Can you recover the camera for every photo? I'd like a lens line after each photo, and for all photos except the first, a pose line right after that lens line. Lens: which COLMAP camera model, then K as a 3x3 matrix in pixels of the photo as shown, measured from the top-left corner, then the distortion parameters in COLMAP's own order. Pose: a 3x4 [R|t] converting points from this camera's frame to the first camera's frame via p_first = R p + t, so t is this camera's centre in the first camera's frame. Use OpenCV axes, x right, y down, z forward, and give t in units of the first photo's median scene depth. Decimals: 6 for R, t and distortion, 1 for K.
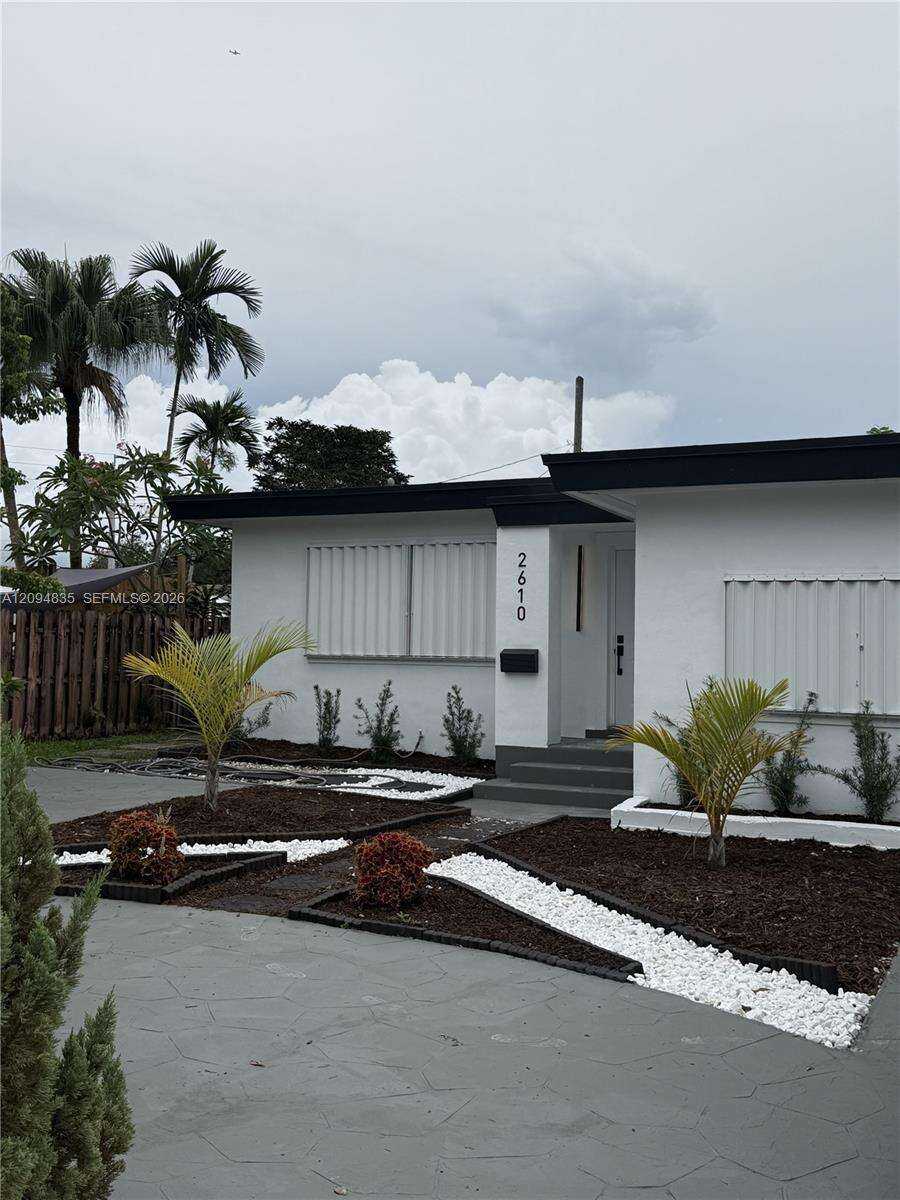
lens RADIAL K [[1215.6, 0, 450.0], [0, 1215.6, 600.0], [0, 0, 1]] dist [0.159699, 0.004160]
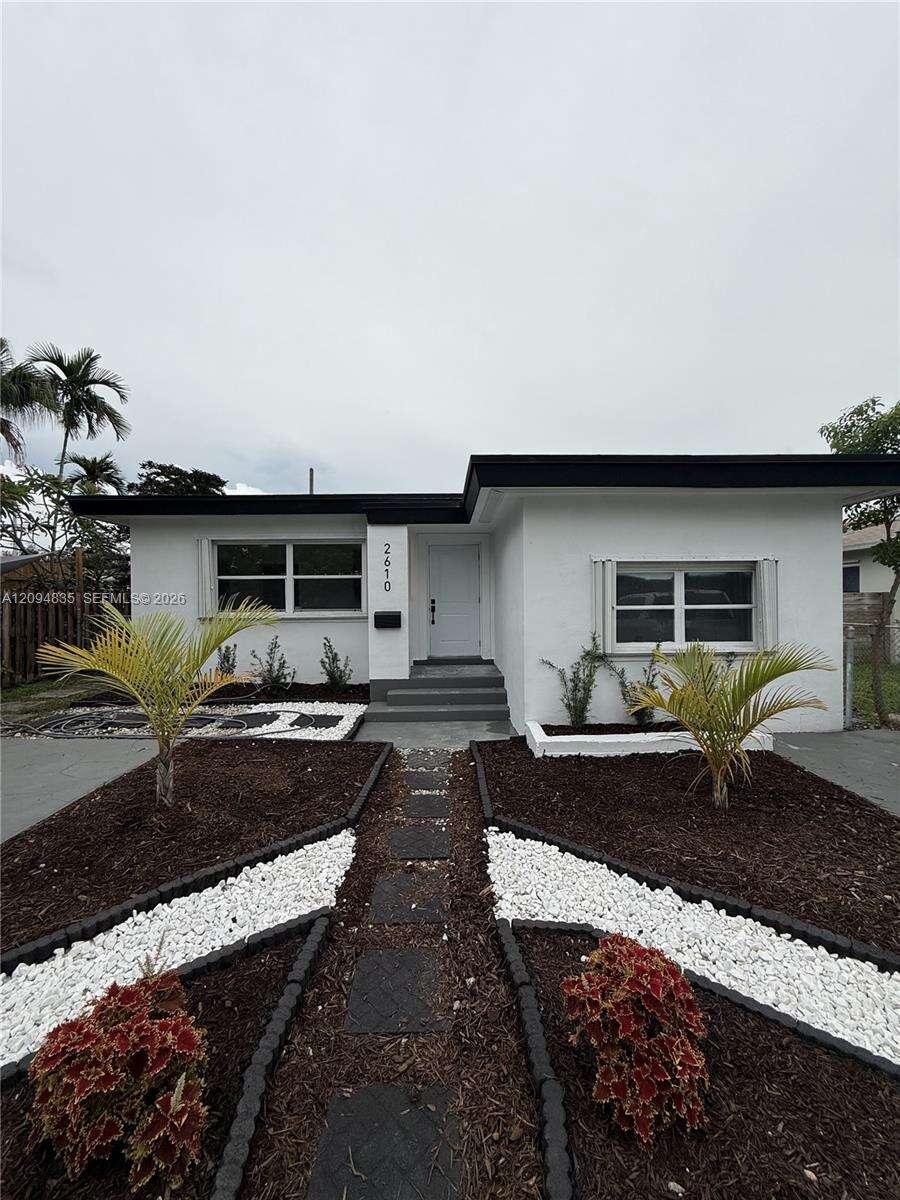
lens RADIAL K [[476.5, 0, 451.4], [0, 476.5, 601.0], [0, 0, 1]] dist [-0.000946, -0.000084]
pose [[0.891477, -0.025365, 0.452356, -0.081719], [0.004475, 0.998876, 0.047191, 0.001443], [-0.453044, -0.040046, 0.890588, 0.301329]]
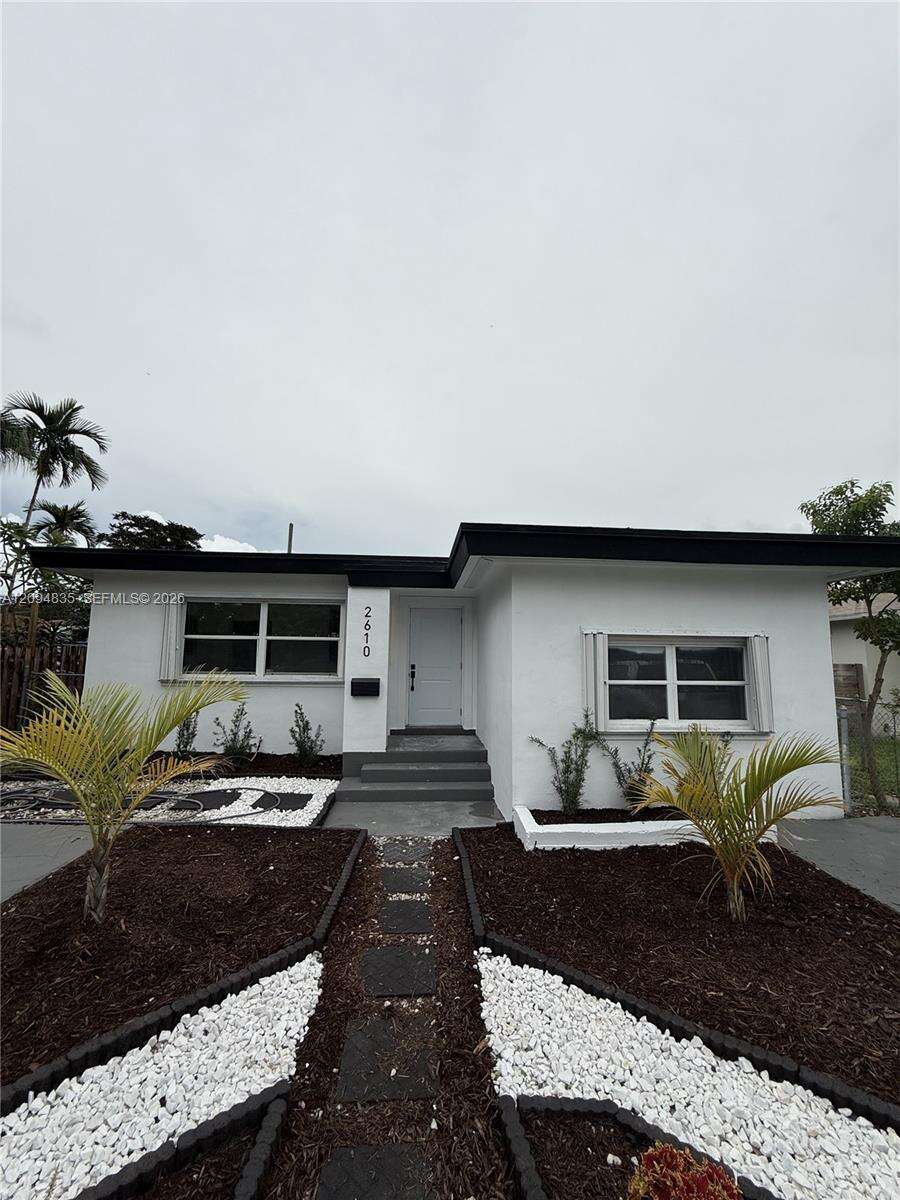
lens RADIAL K [[476.7, 0, 450.7], [0, 476.7, 602.6], [0, 0, 1]] dist [-0.001119, 0.000666]
pose [[0.867284, 0.050391, 0.495257, -0.080519], [-0.019203, 0.997510, -0.067865, -0.005774], [-0.497443, 0.049348, 0.866092, 0.316052]]
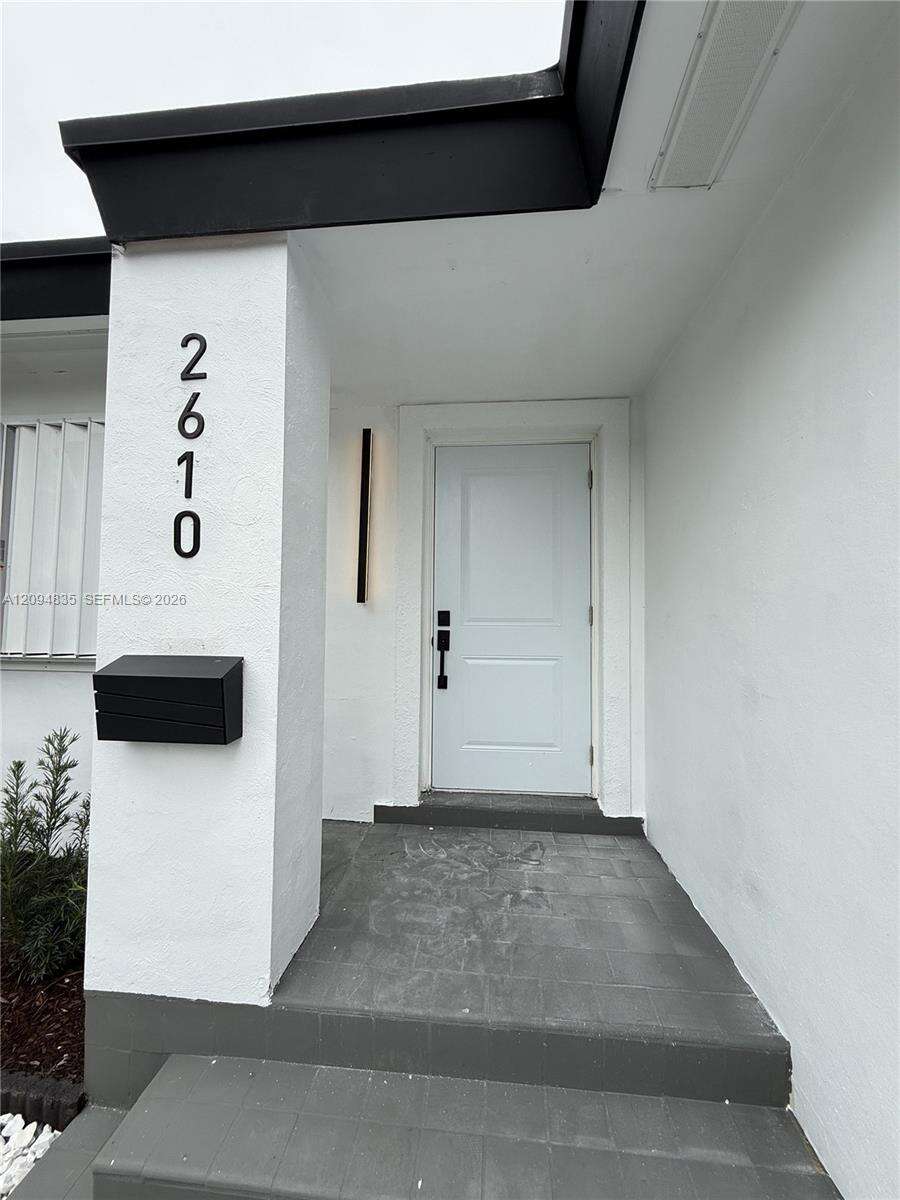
lens RADIAL K [[475.0, 0, 450.0], [0, 475.0, 600.0], [0, 0, 1]] dist [0.023876, 0.000097]
pose [[0.940118, 0.013050, 0.340601, 0.050909], [-0.014933, 0.999884, 0.002907, 0.016403], [-0.340523, -0.007819, 0.940204, 0.558061]]
